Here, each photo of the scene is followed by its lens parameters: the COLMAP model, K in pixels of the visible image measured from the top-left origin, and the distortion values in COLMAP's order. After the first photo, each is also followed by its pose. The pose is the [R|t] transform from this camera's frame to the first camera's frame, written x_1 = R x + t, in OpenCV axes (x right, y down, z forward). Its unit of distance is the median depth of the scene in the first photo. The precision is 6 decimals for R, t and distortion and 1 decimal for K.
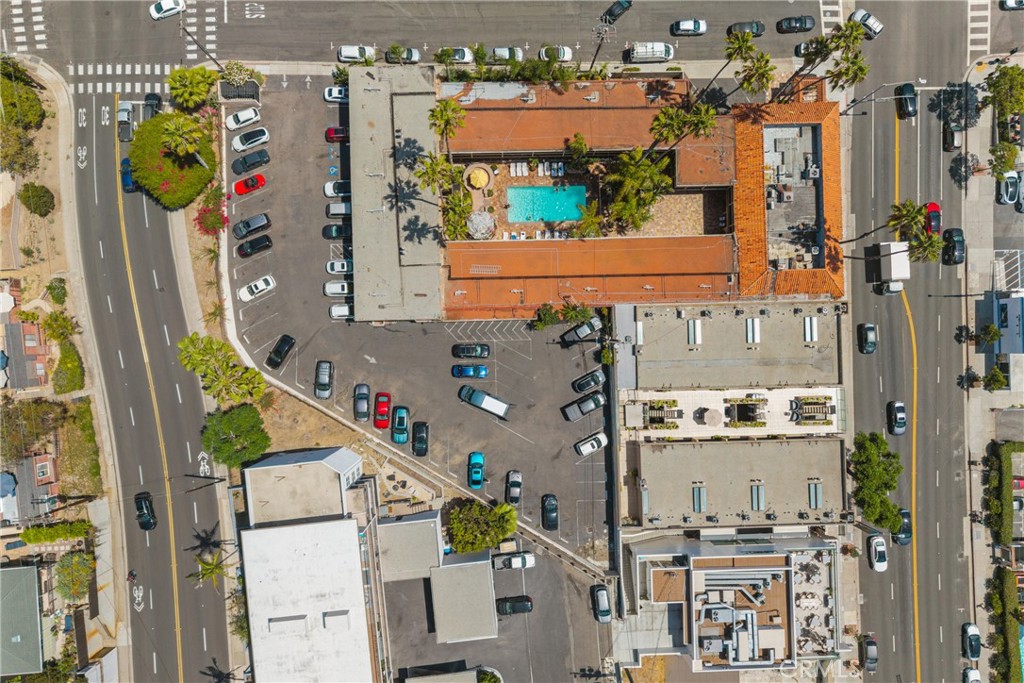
lens RADIAL K [[690.1, 0, 514.6], [0, 690.1, 342.4], [0, 0, 1]] dist [0.013939, -0.003088]
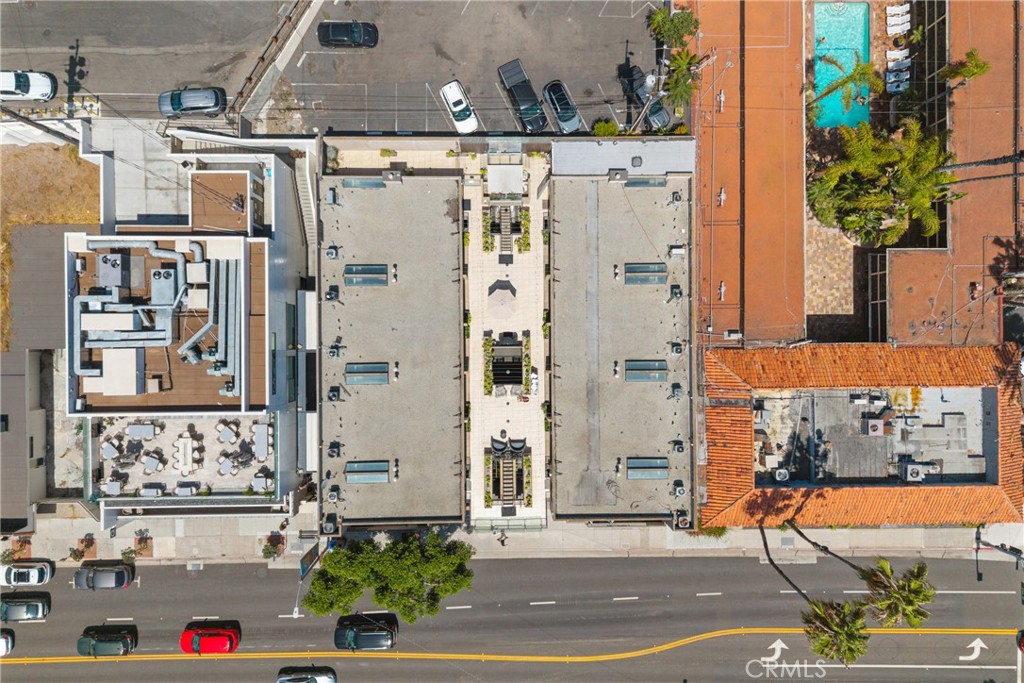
lens RADIAL K [[690.1, 0, 514.6], [0, 690.1, 342.4], [0, 0, 1]] dist [0.013939, -0.003088]
pose [[-0.016582, 0.999435, -0.029223, 0.343970], [-0.999696, -0.017106, -0.017751, 0.110045], [-0.018241, 0.028920, 0.999415, 0.409028]]
